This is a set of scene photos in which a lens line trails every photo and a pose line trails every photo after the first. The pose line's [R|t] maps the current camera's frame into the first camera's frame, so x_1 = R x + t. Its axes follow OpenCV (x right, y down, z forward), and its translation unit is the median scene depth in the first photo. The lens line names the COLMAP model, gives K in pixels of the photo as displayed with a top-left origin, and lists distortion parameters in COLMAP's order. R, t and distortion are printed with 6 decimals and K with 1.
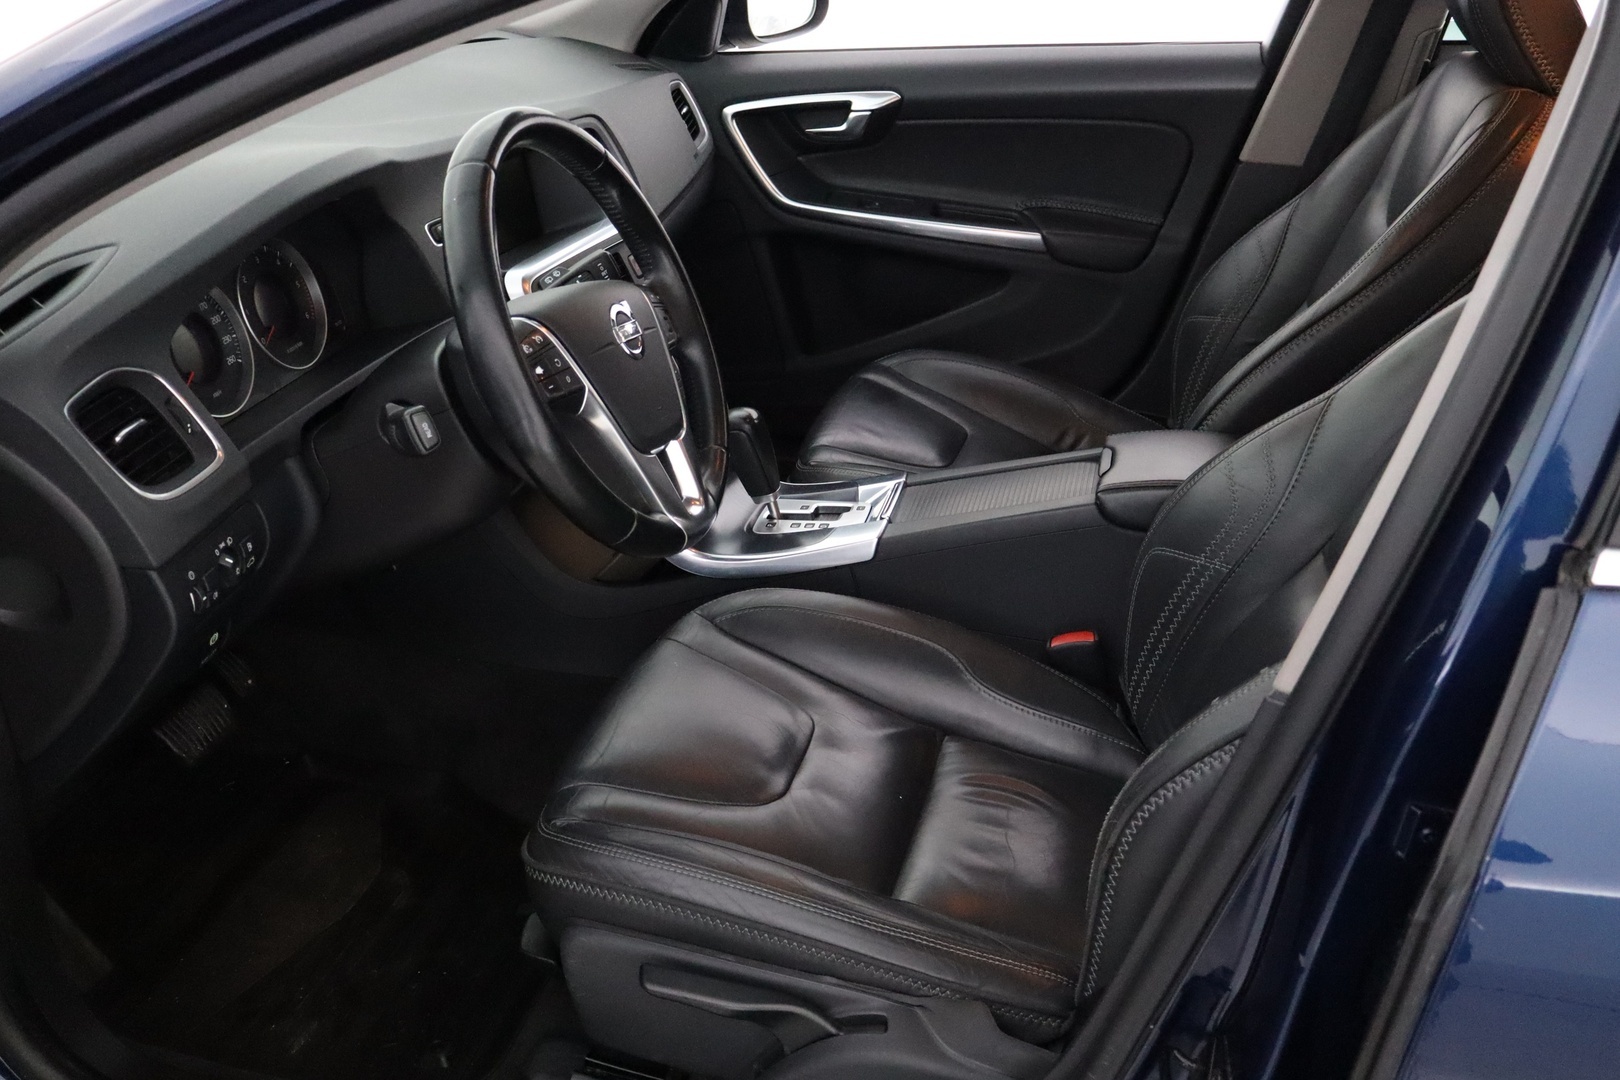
lens RADIAL K [[1621.9, 0, 810.0], [0, 1621.9, 540.0], [0, 0, 1]] dist [0.094328, -0.002059]
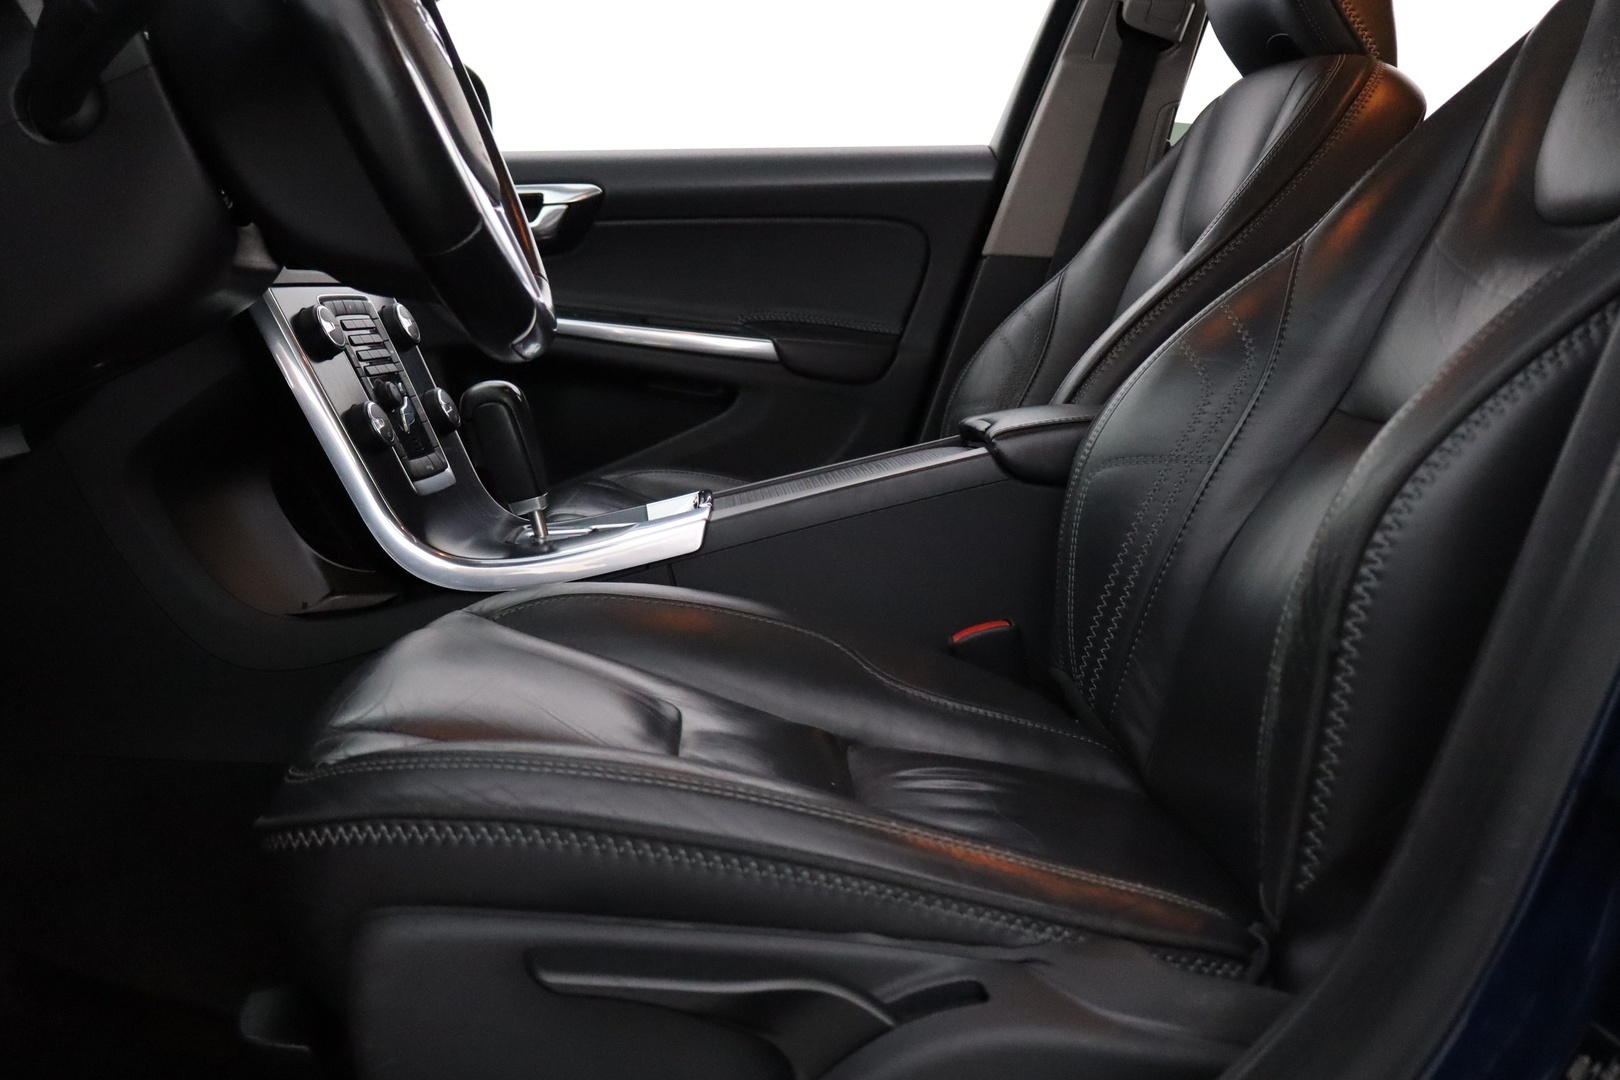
lens RADIAL K [[1621.9, 0, 810.0], [0, 1621.9, 540.0], [0, 0, 1]] dist [0.094328, -0.002059]
pose [[0.960370, -0.016683, 0.278228, -0.086770], [0.092136, 0.961095, -0.260400, 0.150697], [-0.263060, 0.275715, 0.924544, 0.234716]]
